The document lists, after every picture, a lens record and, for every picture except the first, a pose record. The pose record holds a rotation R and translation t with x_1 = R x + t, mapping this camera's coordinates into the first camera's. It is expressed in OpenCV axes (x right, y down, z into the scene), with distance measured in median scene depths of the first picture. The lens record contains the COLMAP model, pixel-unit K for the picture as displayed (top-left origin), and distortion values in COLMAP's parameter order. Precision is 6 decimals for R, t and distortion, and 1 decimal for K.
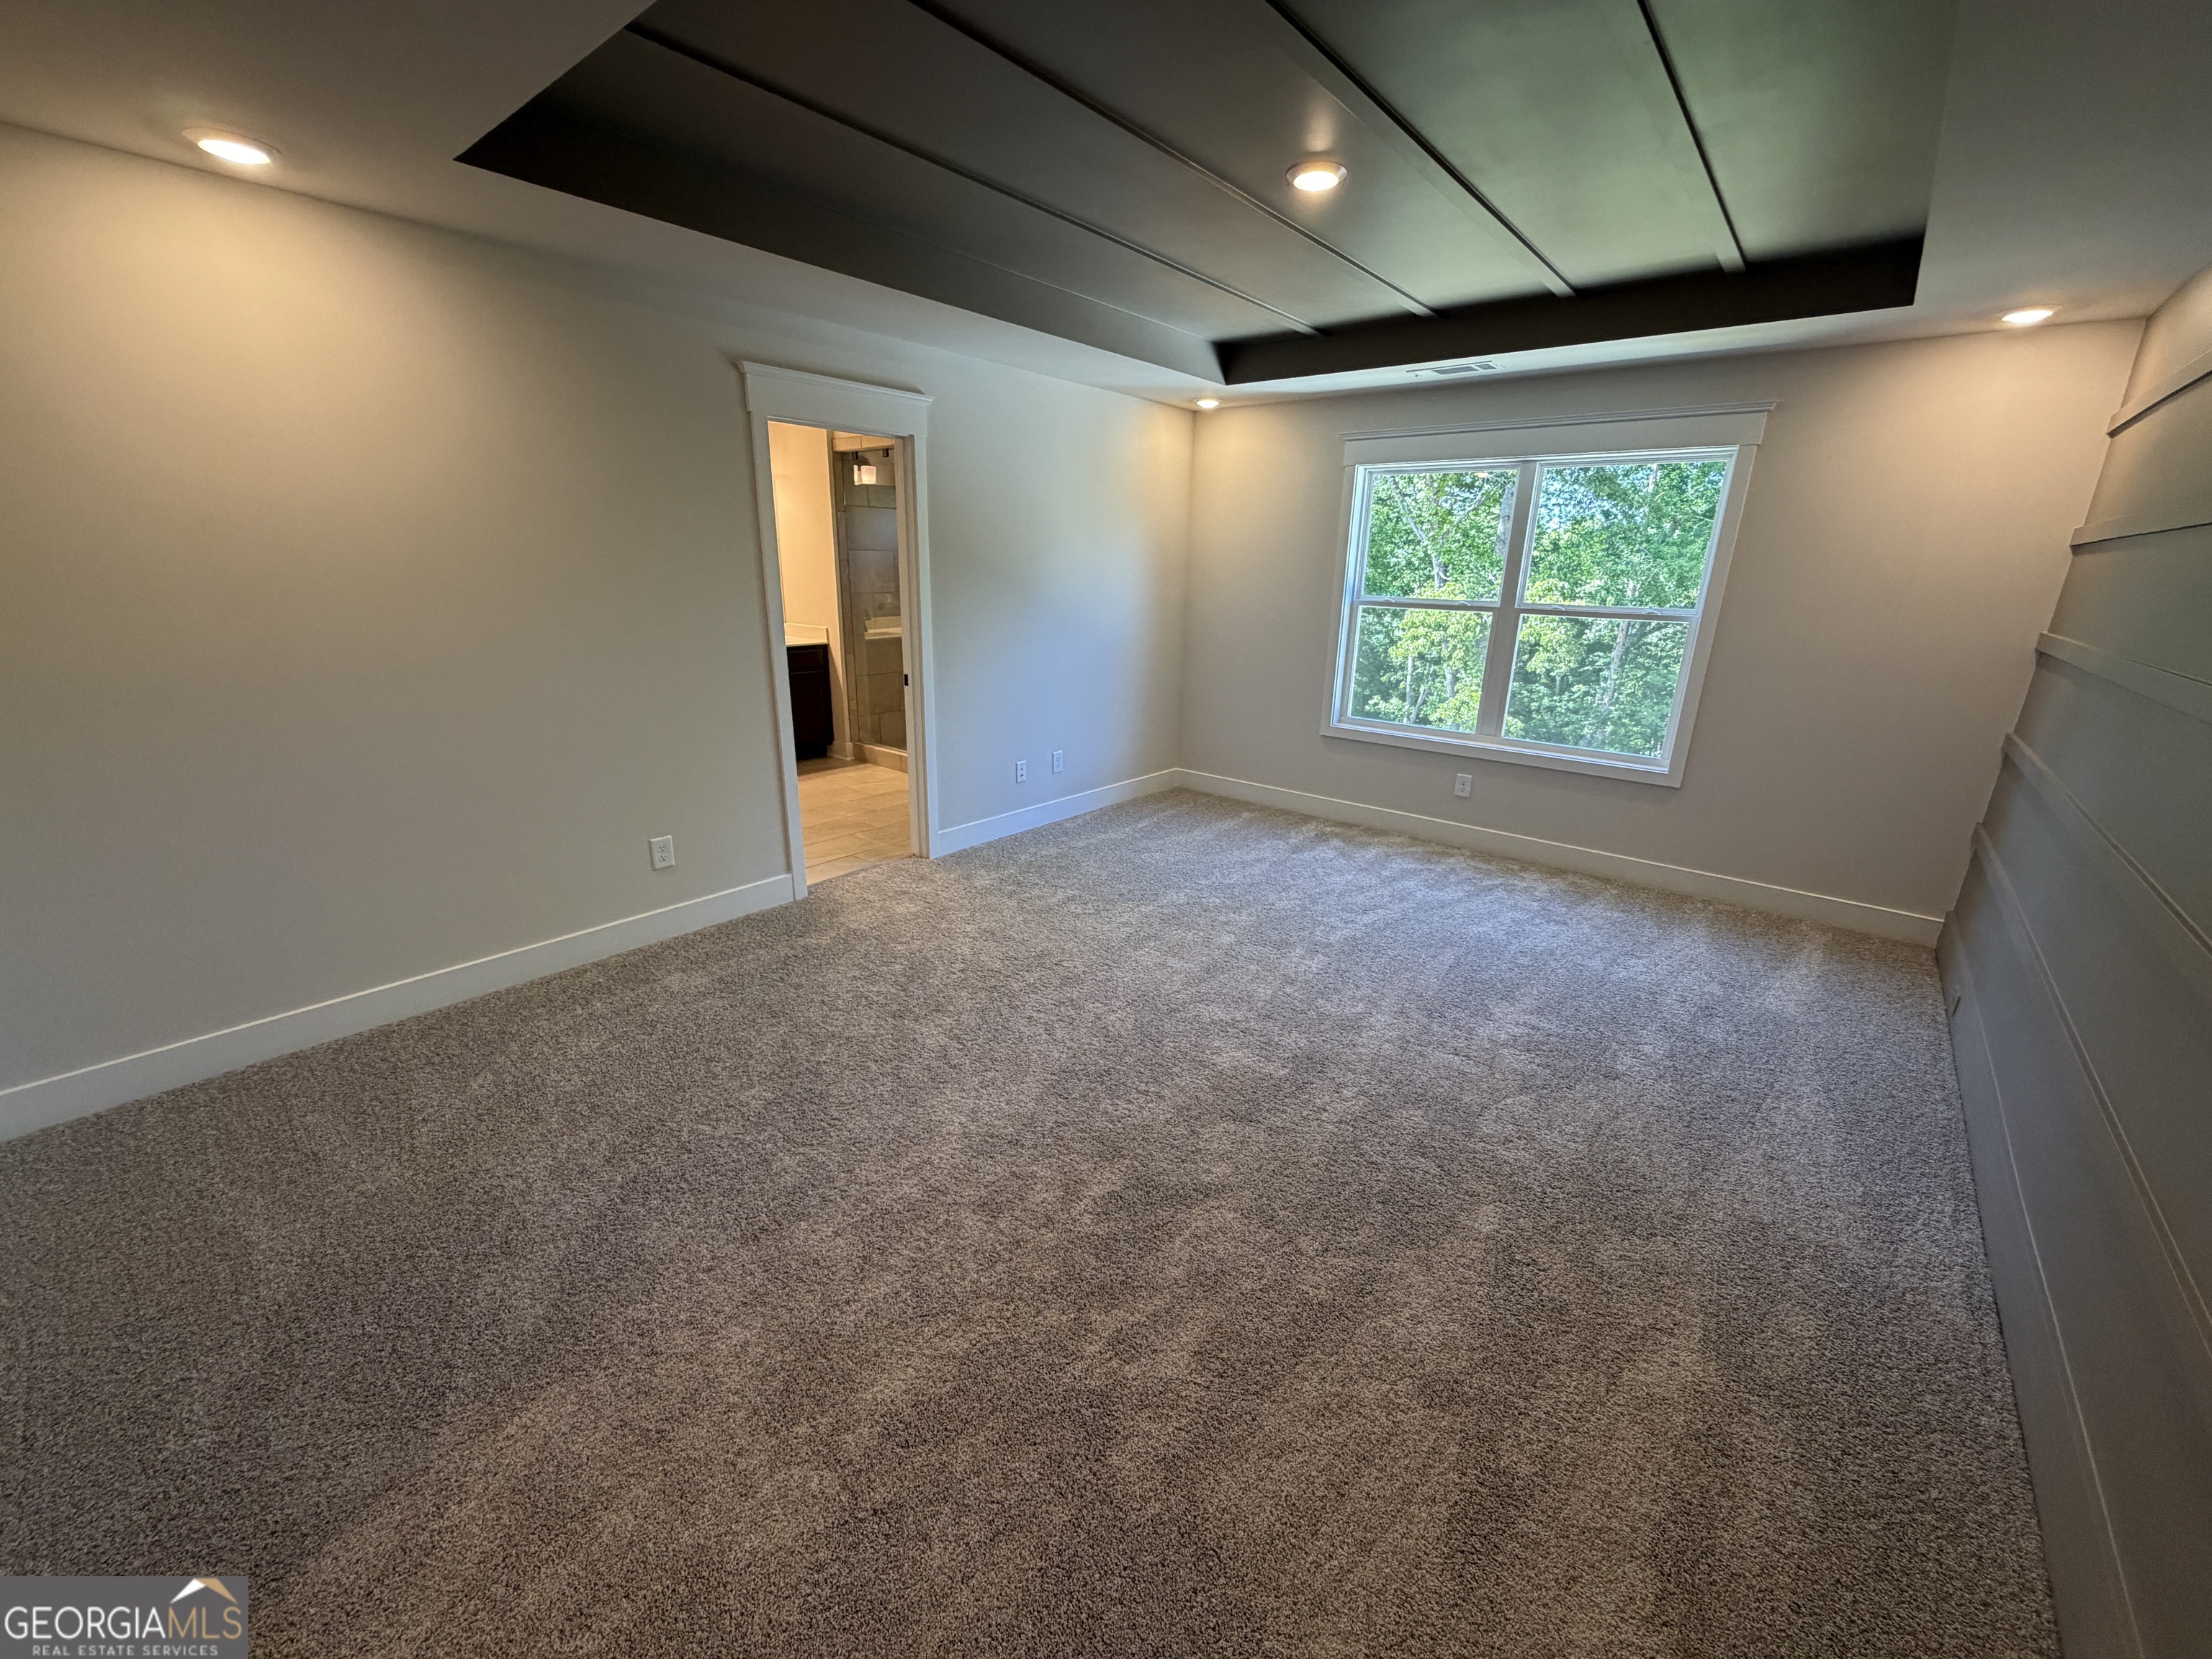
lens RADIAL K [[883.9, 0, 1101.1], [0, 883.9, 832.3], [0, 0, 1]] dist [0.000286, 0.000278]
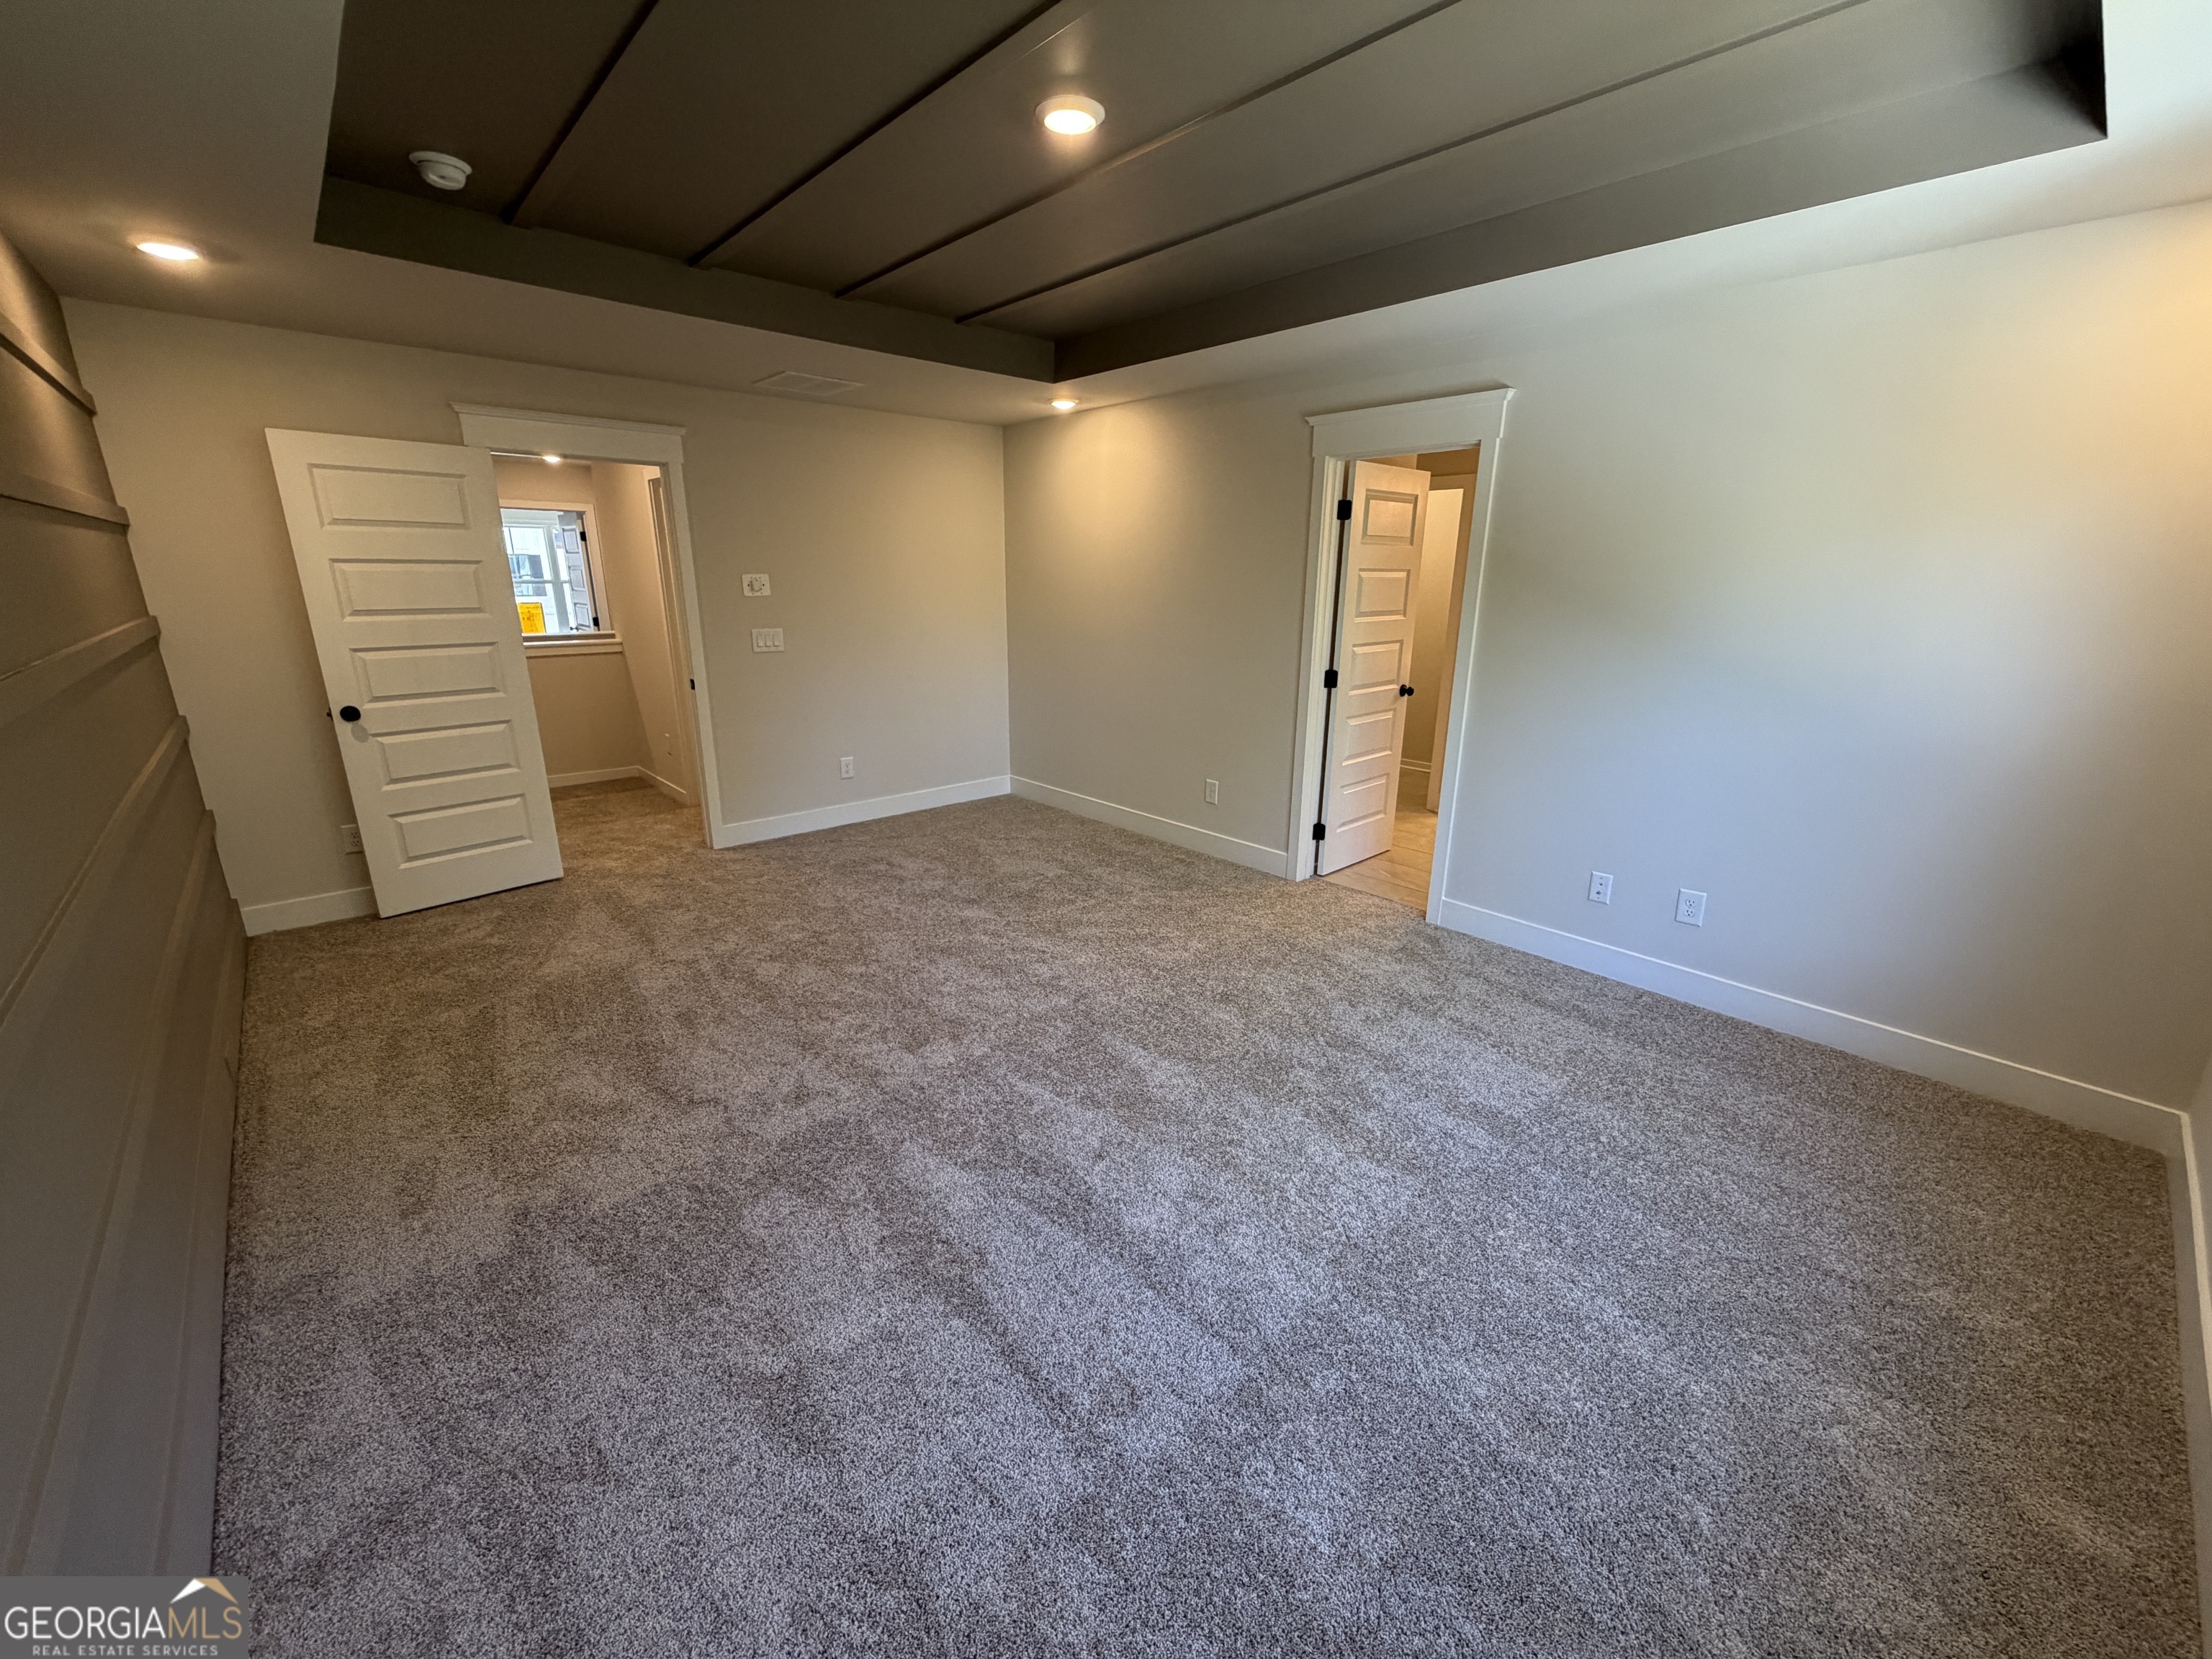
lens RADIAL K [[883.9, 0, 1101.1], [0, 883.9, 832.3], [0, 0, 1]] dist [0.000286, 0.000278]
pose [[-0.135803, 0.263623, -0.955019, 0.723117], [-0.303632, 0.906489, 0.293403, -0.227313], [0.943061, 0.329820, -0.043060, 0.763488]]
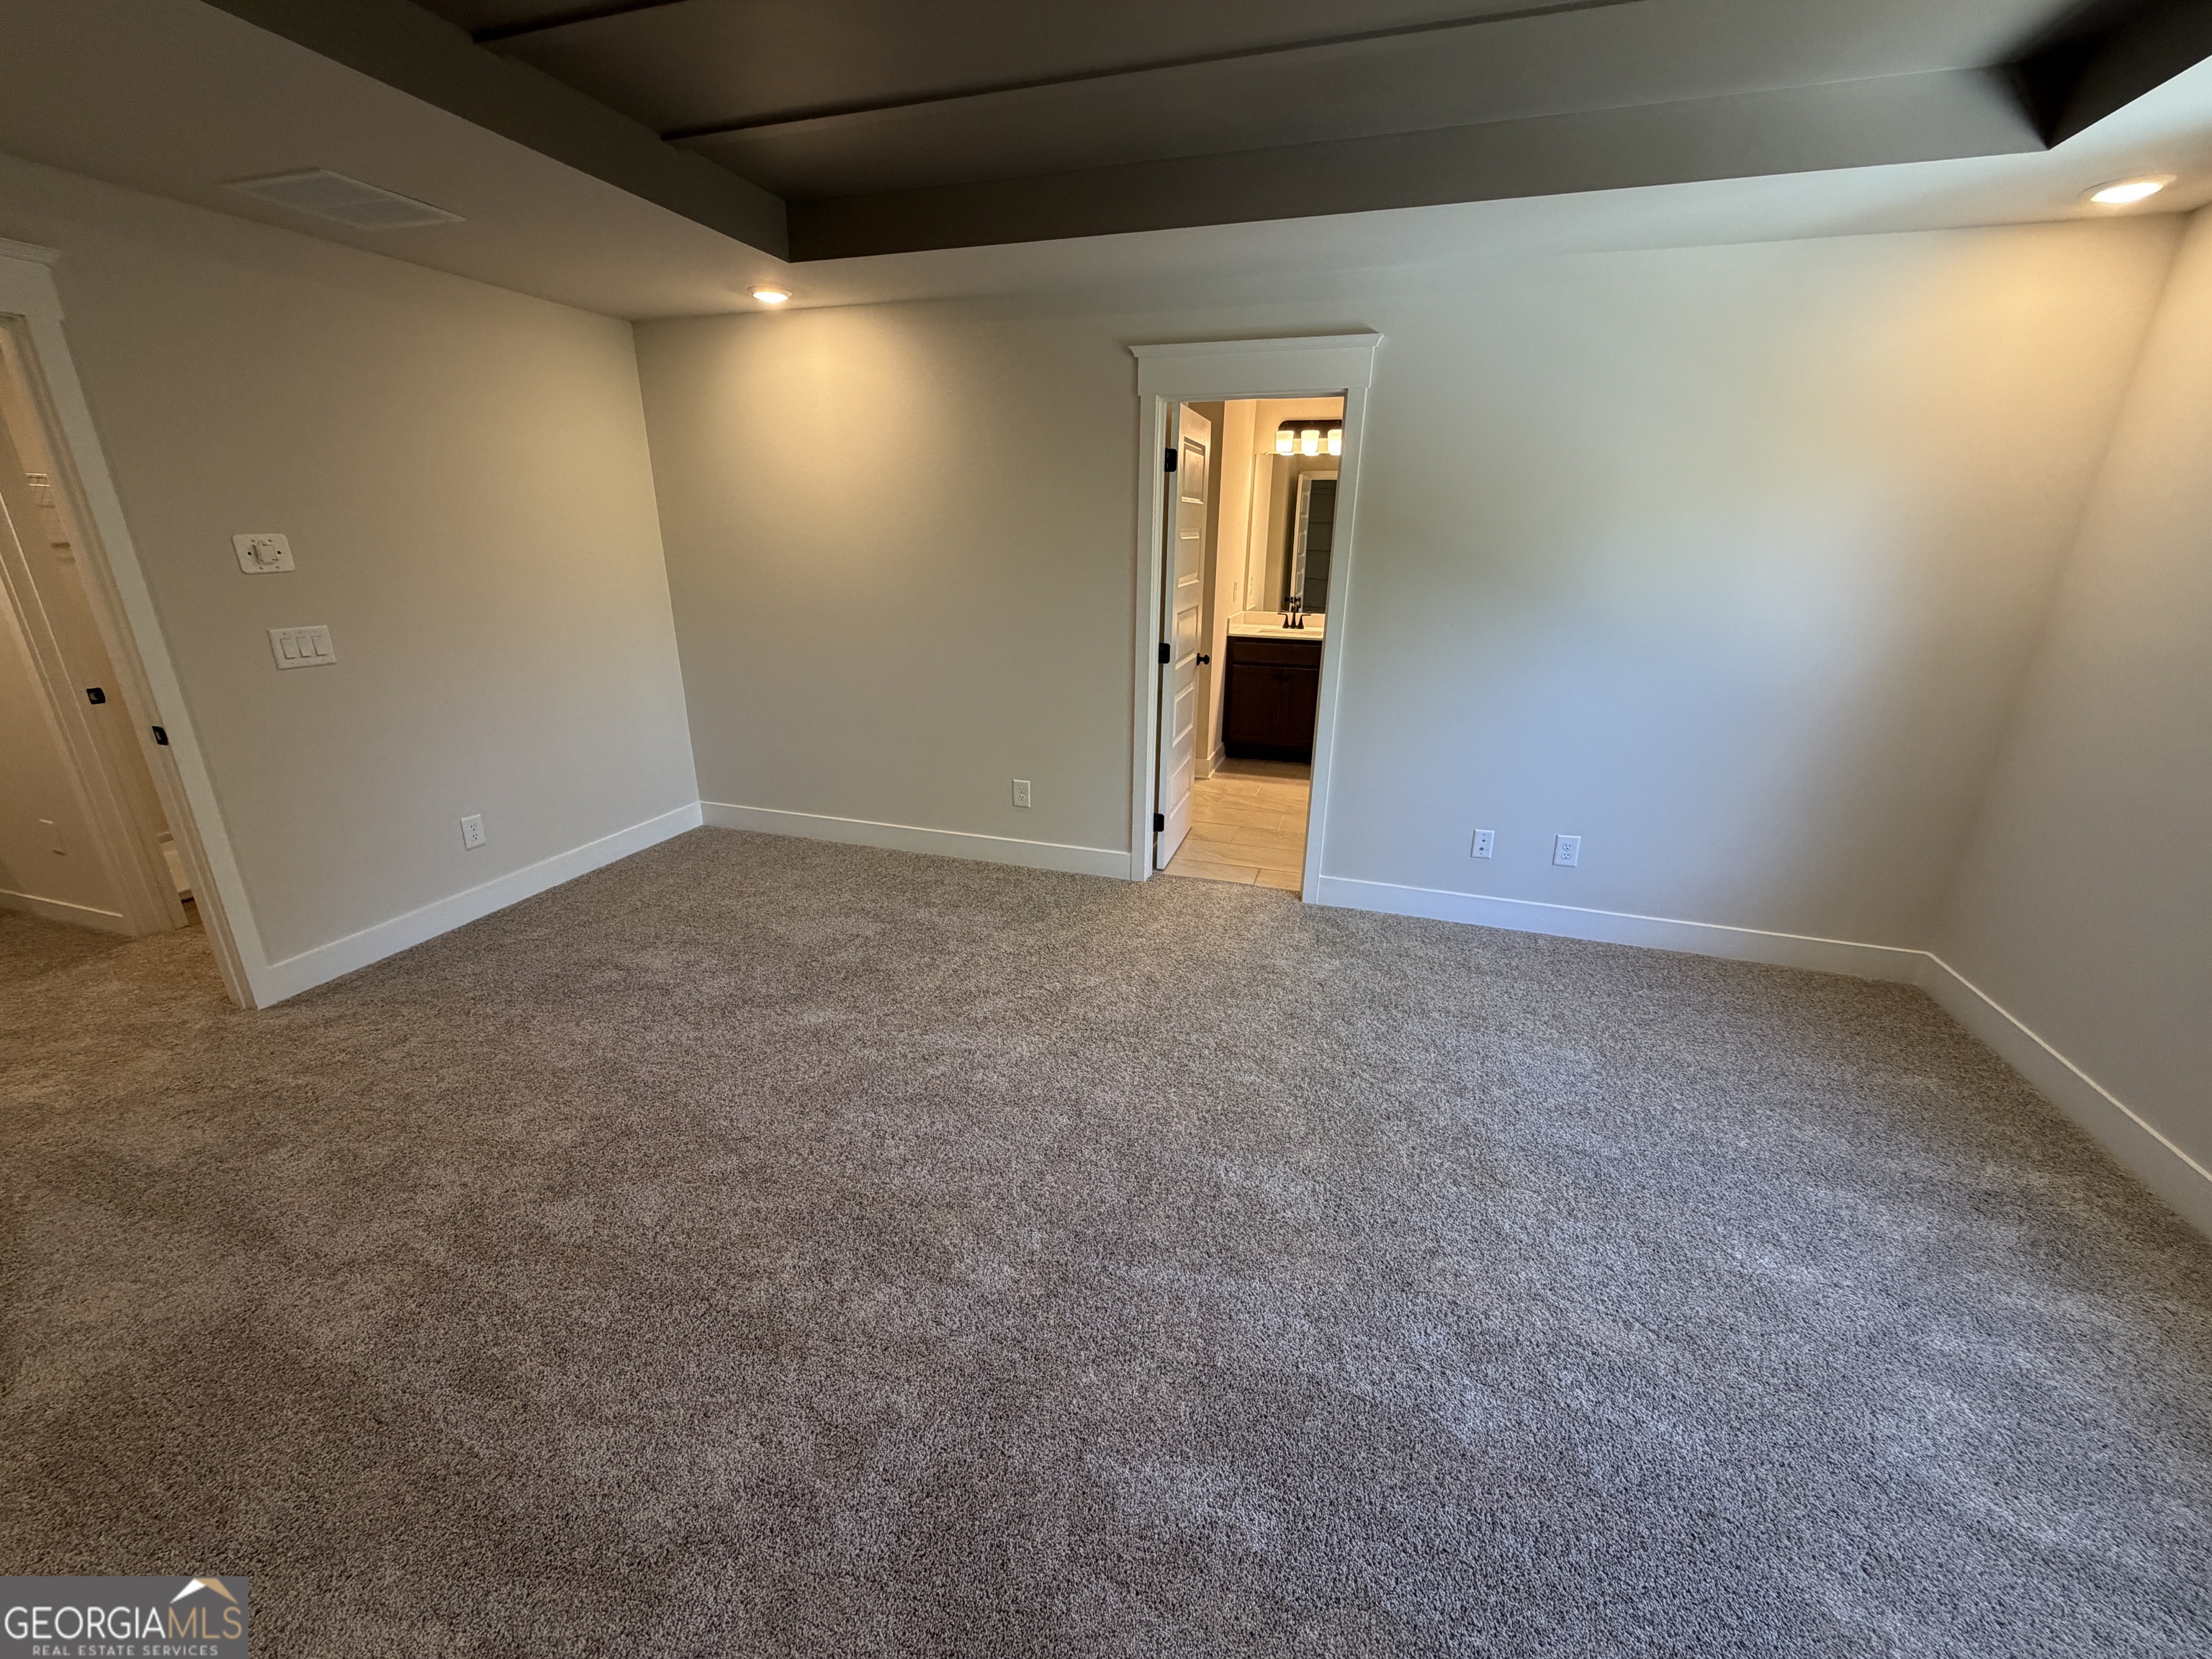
lens RADIAL K [[883.9, 0, 1101.1], [0, 883.9, 832.3], [0, 0, 1]] dist [0.000286, 0.000278]
pose [[0.380878, 0.288065, -0.878607, 0.492562], [-0.278869, 0.941771, 0.187884, -0.148649], [0.881569, 0.173455, 0.439032, 0.487549]]
